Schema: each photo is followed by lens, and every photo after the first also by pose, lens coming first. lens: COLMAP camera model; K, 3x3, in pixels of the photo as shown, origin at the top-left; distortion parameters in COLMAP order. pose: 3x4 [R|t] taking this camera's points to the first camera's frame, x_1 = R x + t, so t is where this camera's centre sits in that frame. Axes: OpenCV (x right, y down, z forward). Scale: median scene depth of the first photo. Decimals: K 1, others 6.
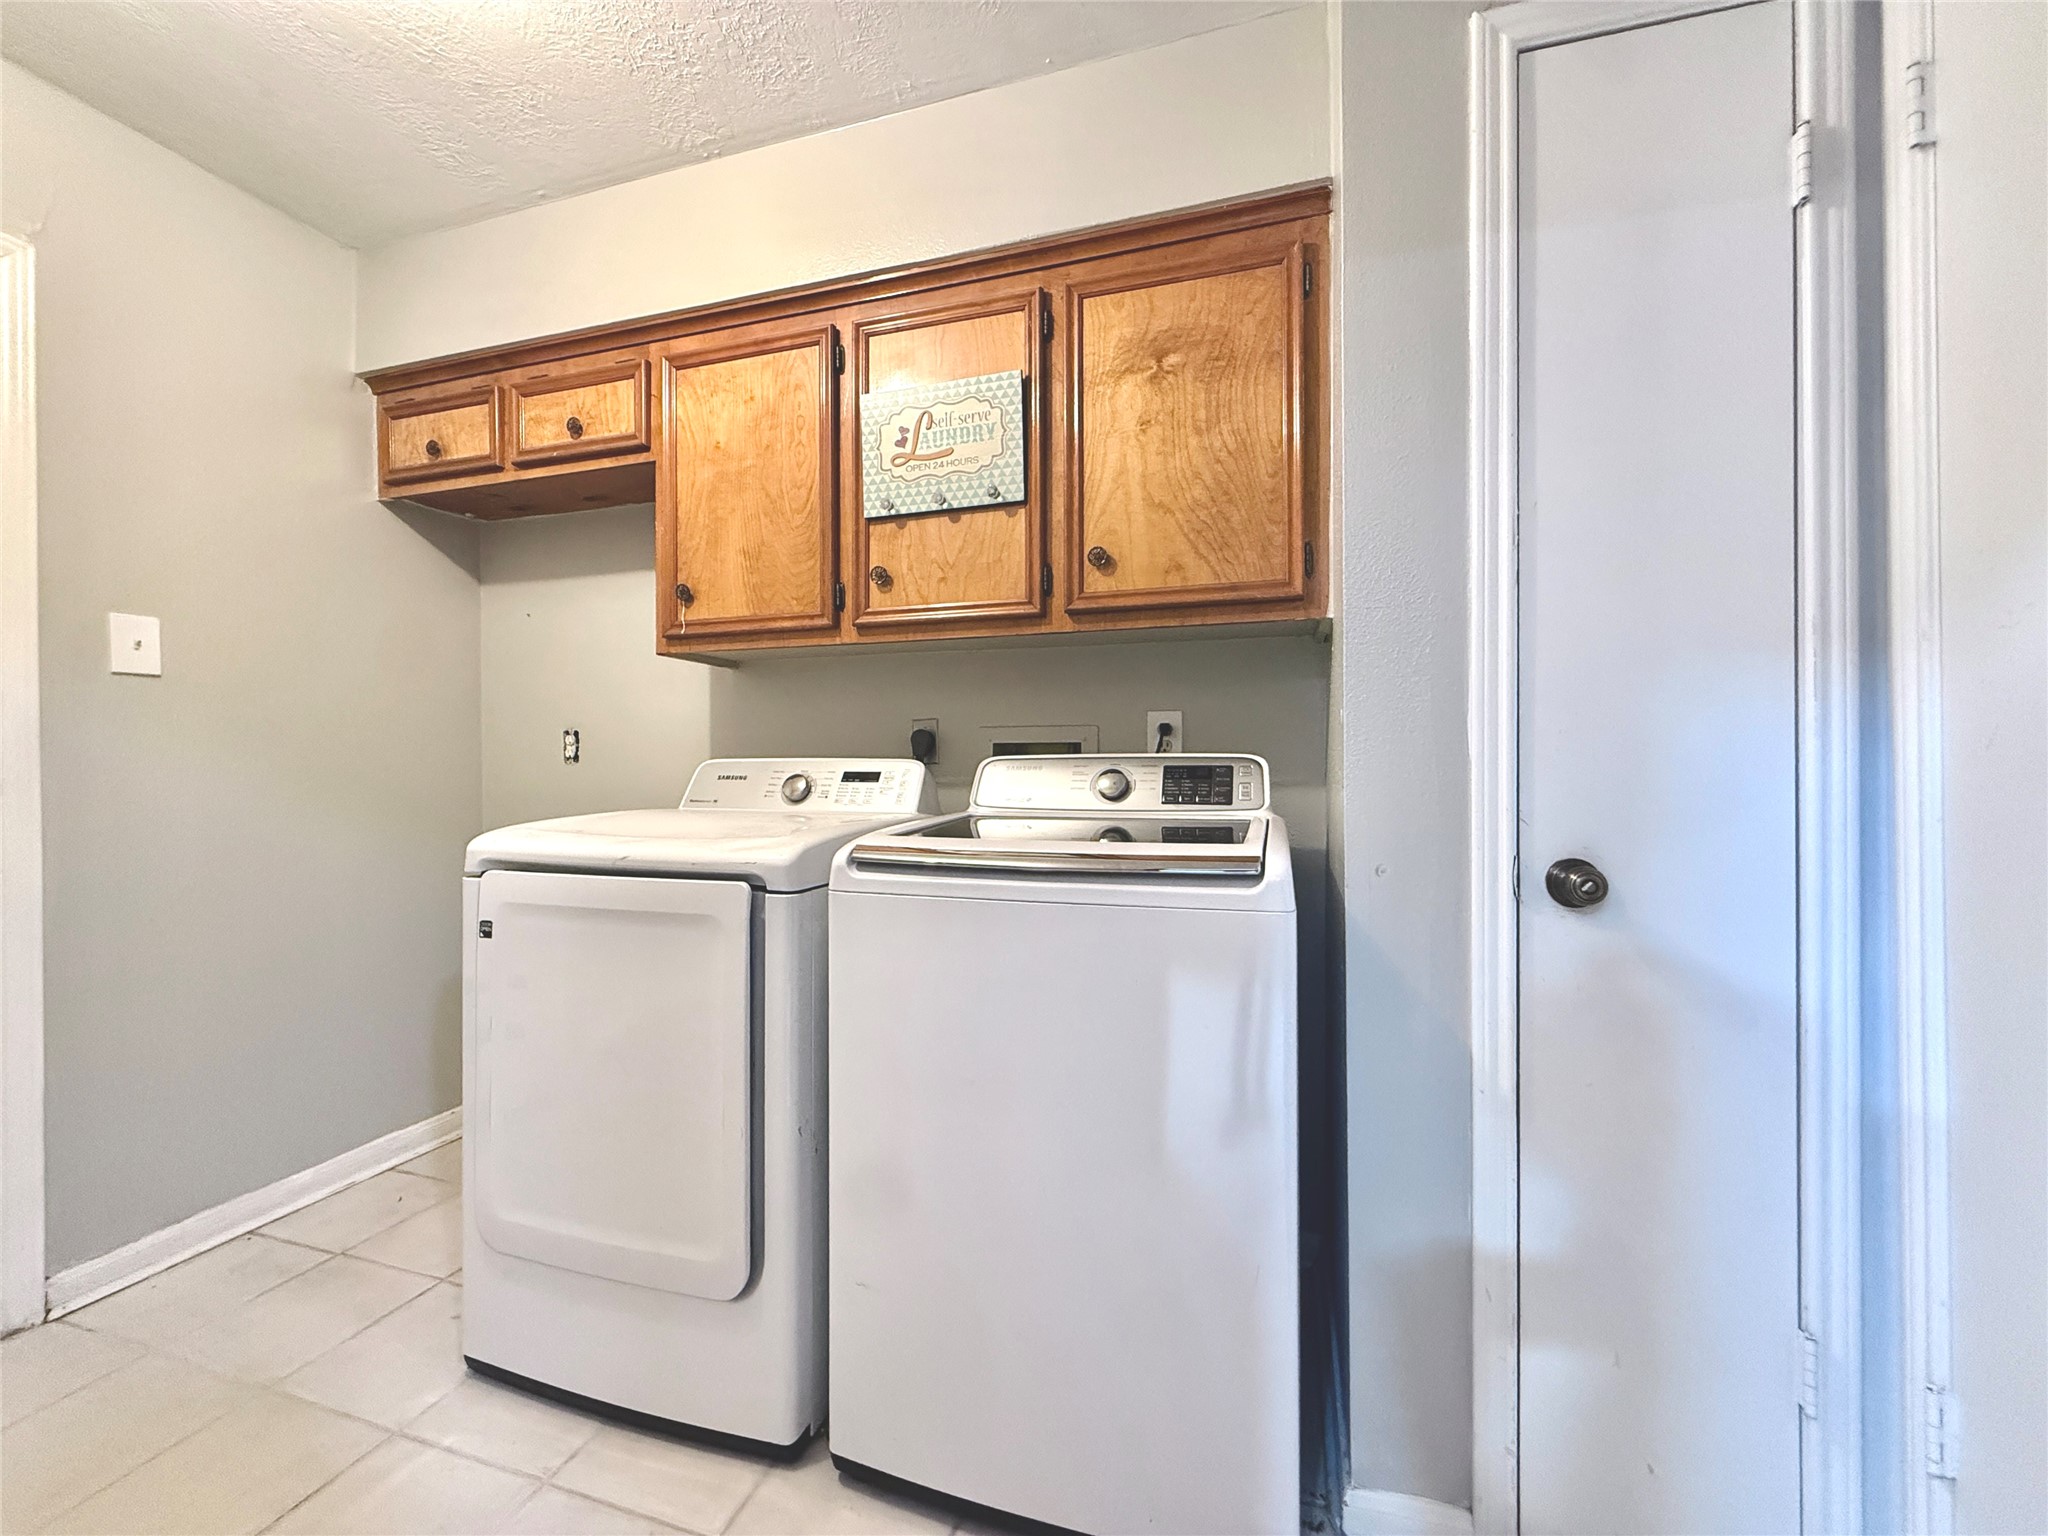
lens RADIAL K [[819.6, 0, 1021.6], [0, 819.6, 759.8], [0, 0, 1]] dist [0.002449, 0.000371]
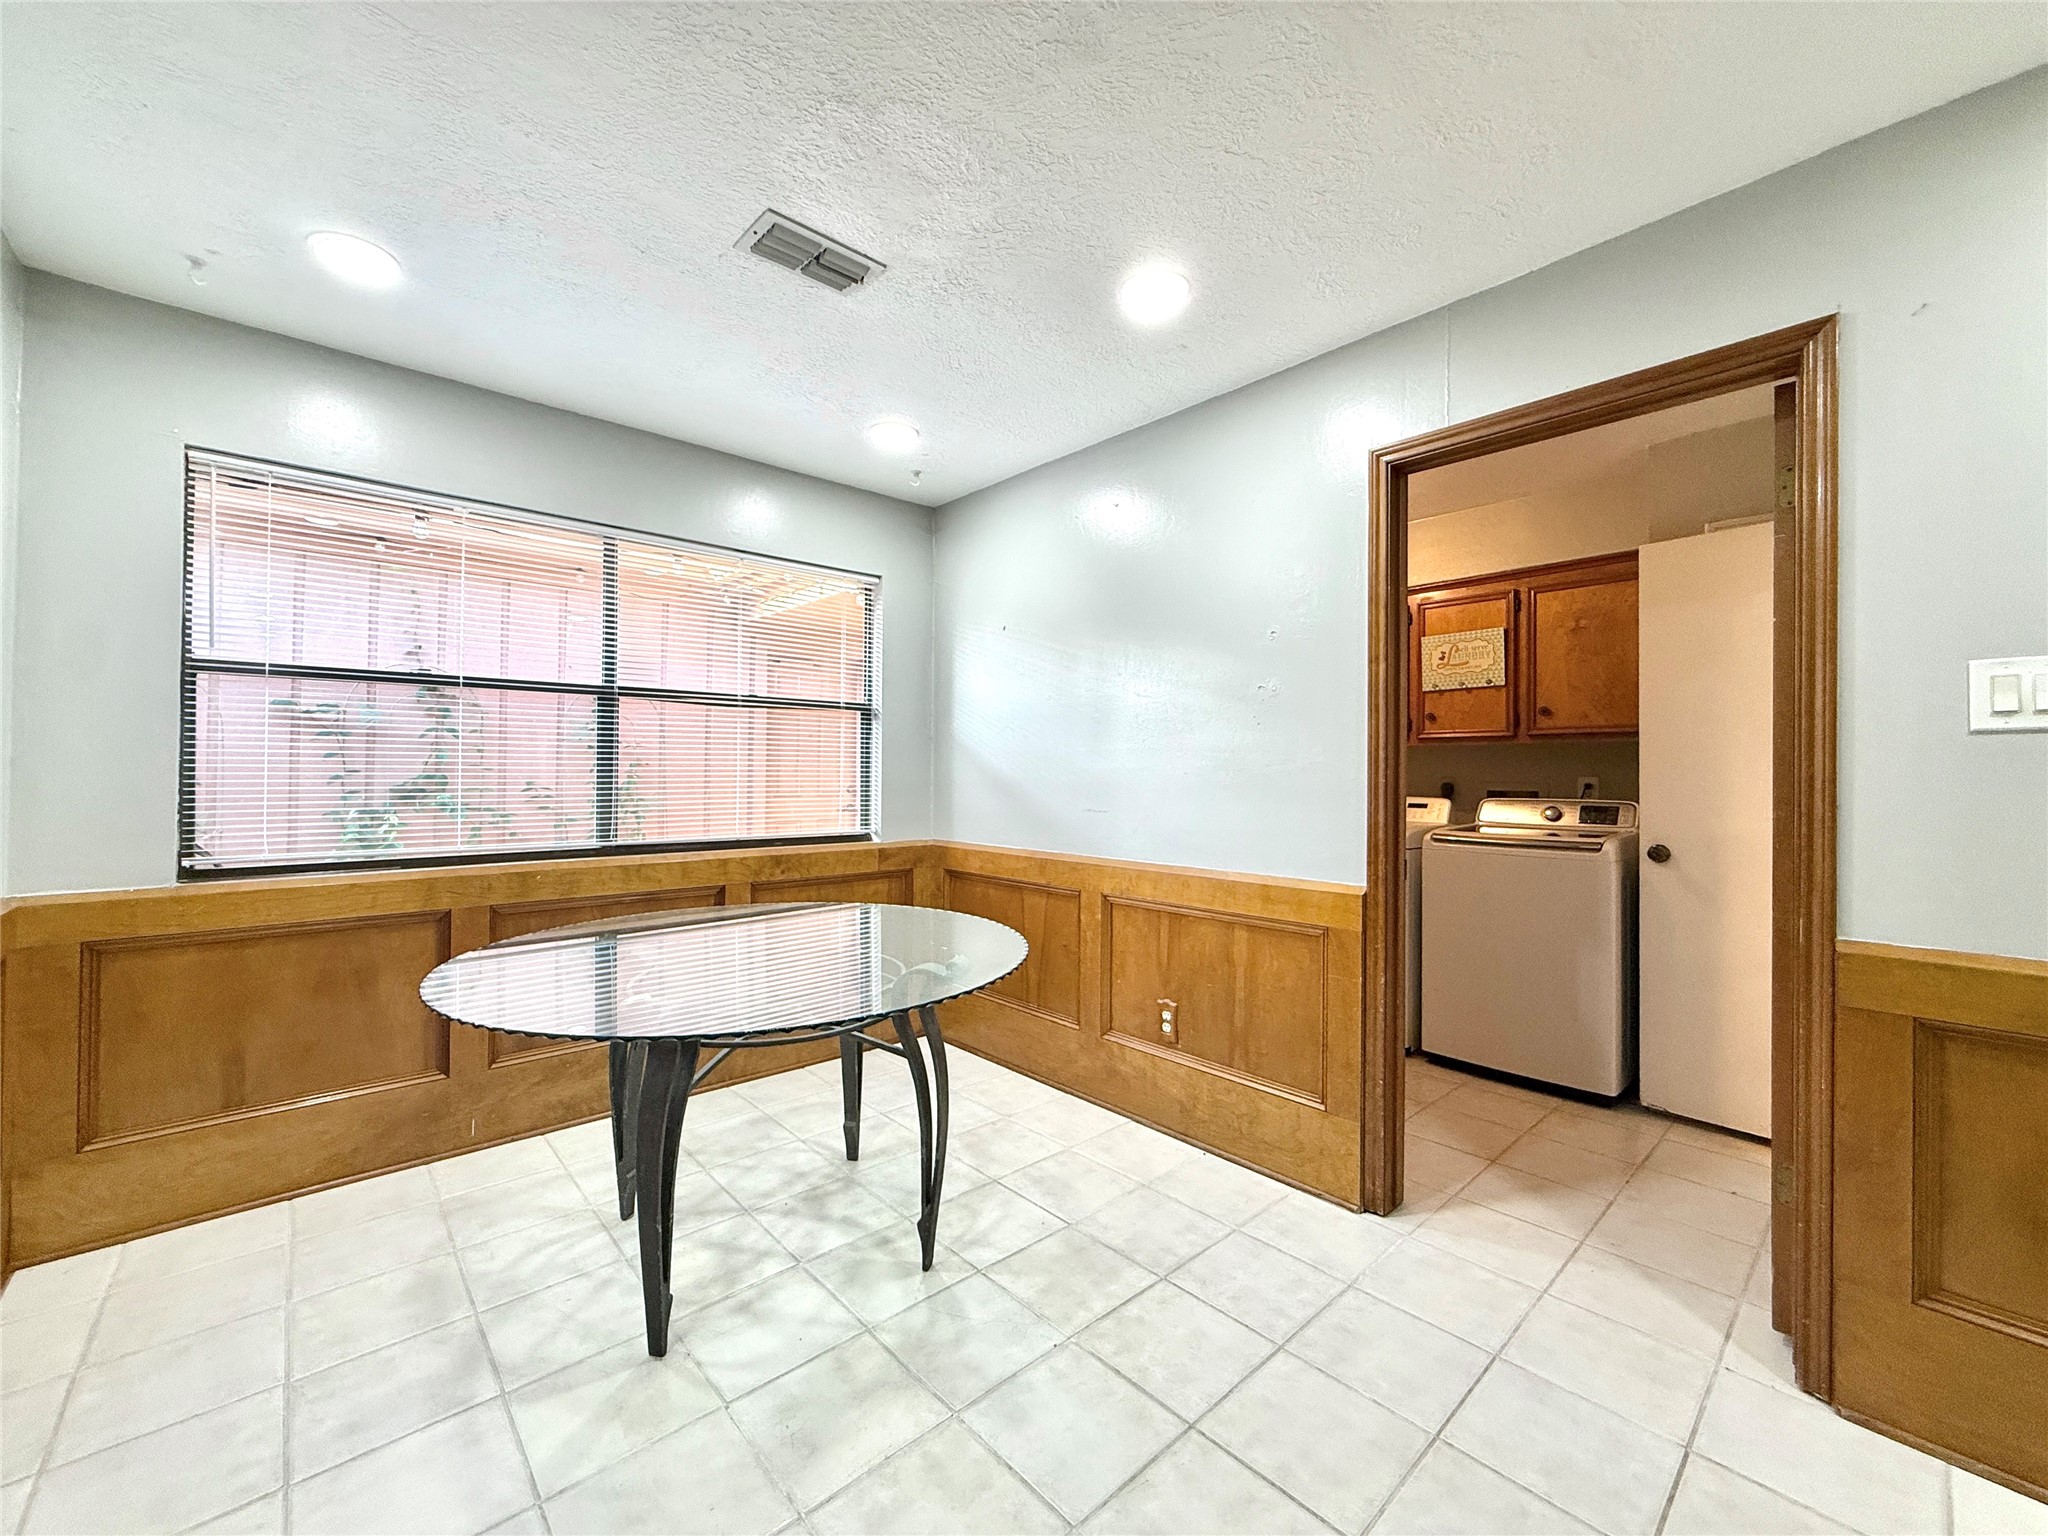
lens RADIAL K [[819.6, 0, 1021.4], [0, 819.6, 762.6], [0, 0, 1]] dist [0.002449, 0.000371]
pose [[0.862451, 0.002606, -0.506133, -0.001844], [-0.009961, 0.999880, -0.011825, -0.064391], [0.506042, 0.015240, 0.862374, -1.570738]]
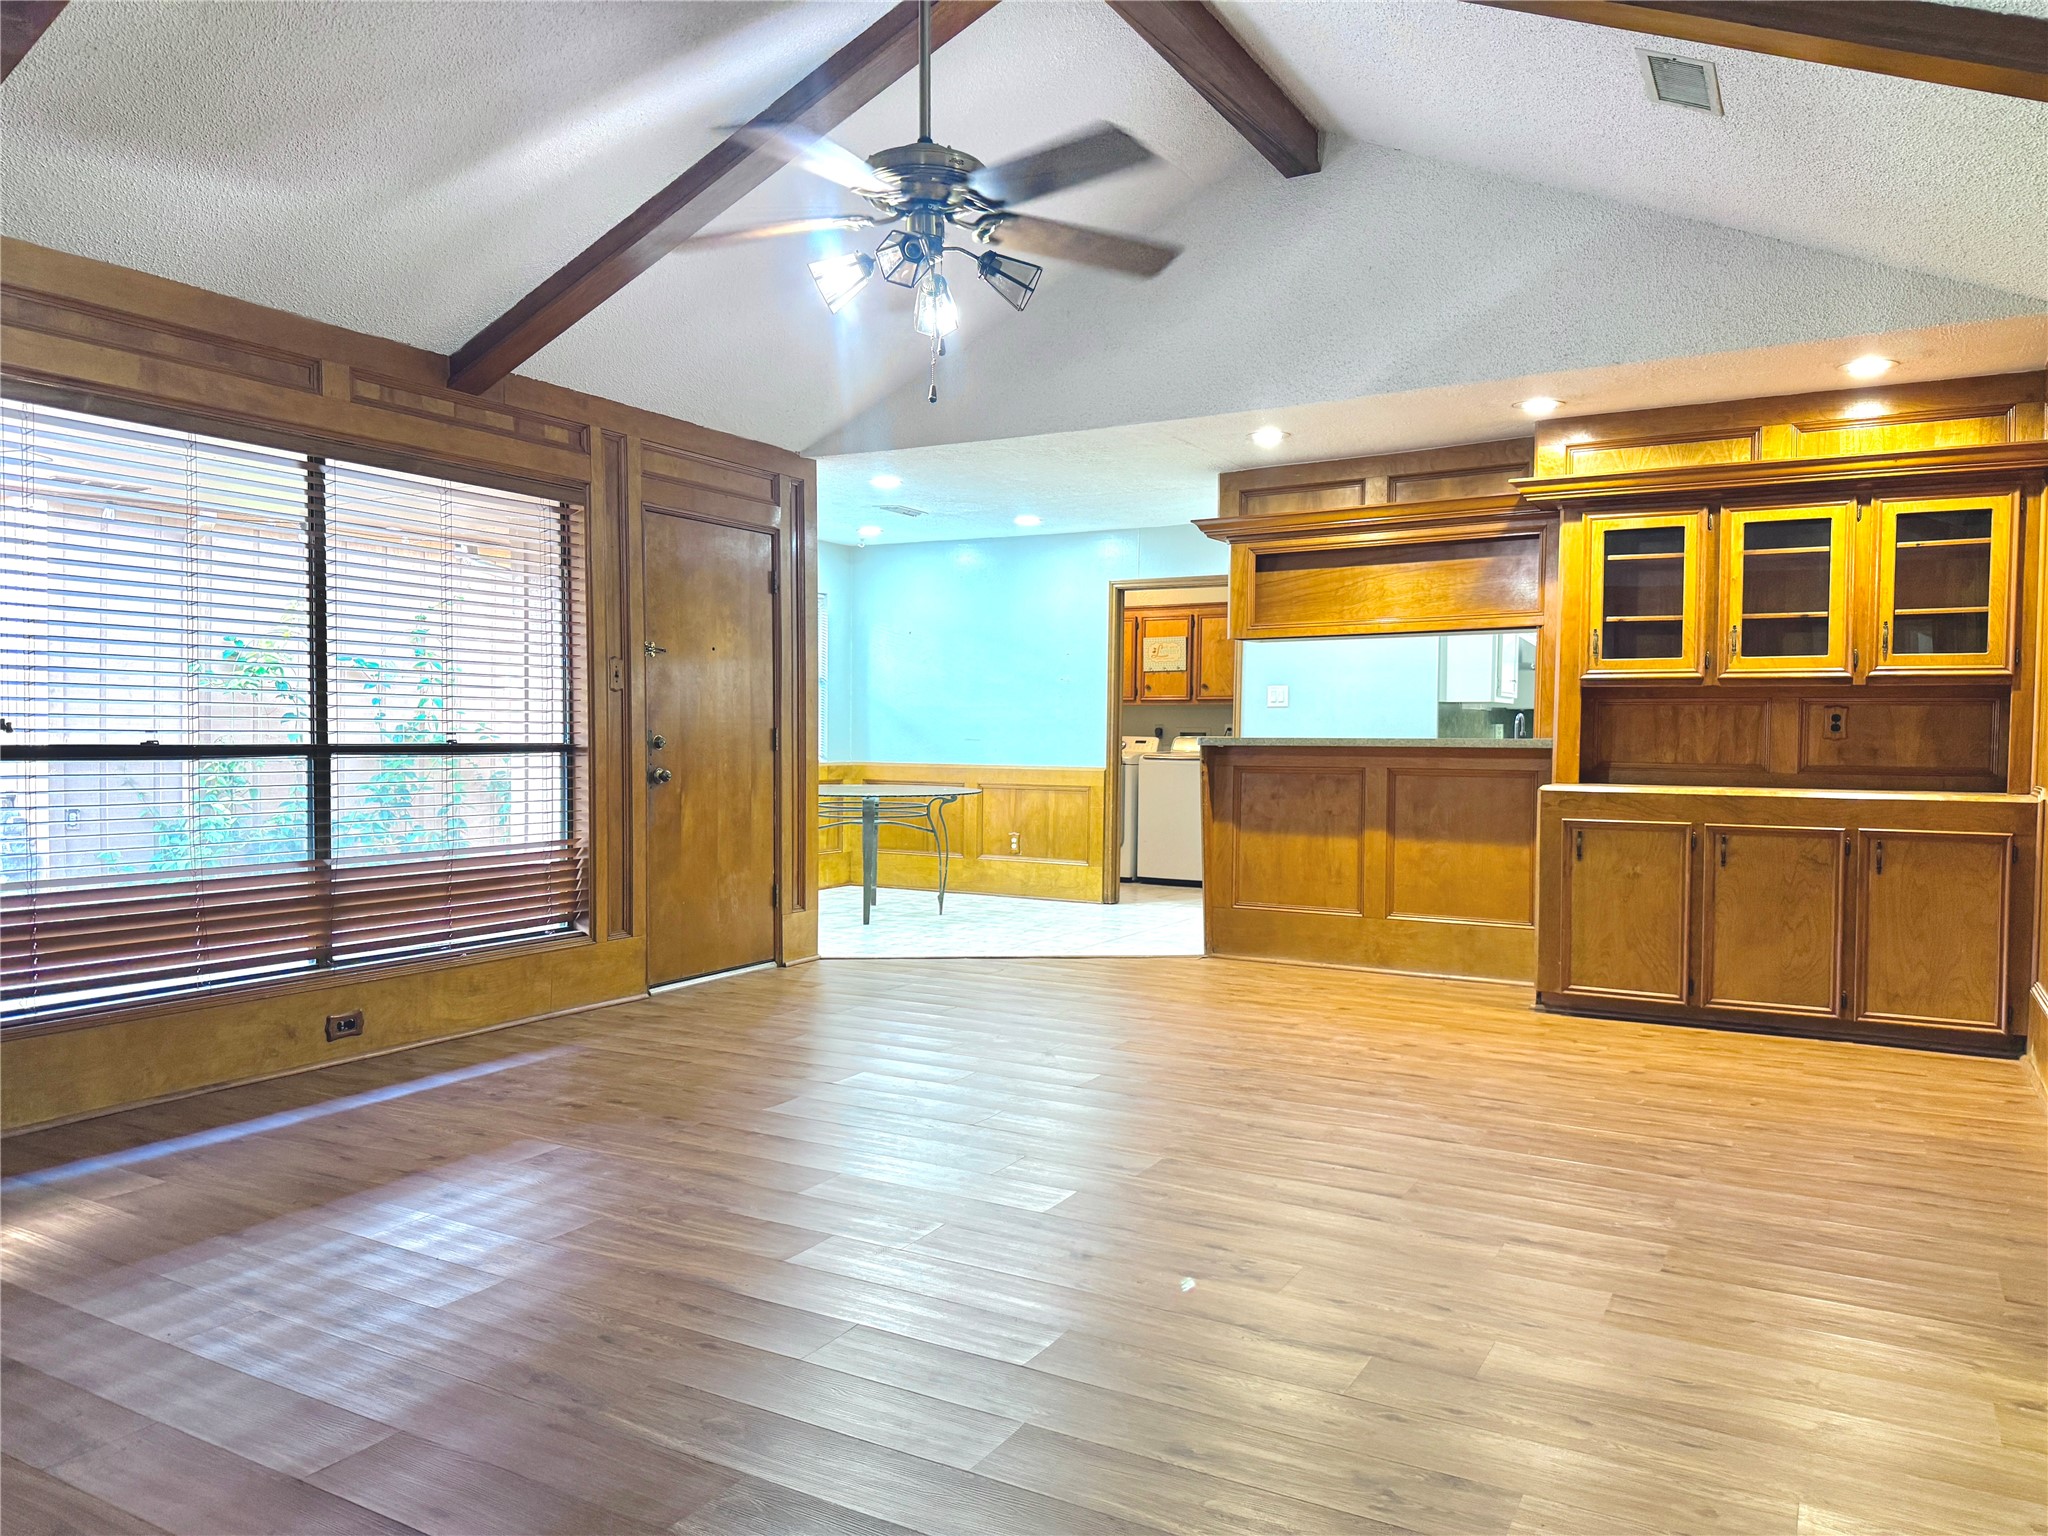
lens RADIAL K [[1454.0, 0, 1020.7], [0, 1454.0, 770.0], [0, 0, 1]] dist [-0.008715, -0.007479]
pose [[0.977090, 0.016741, -0.212167, 0.693386], [-0.012419, 0.999688, 0.021687, 0.015610], [0.212464, -0.018555, 0.976993, -5.781467]]
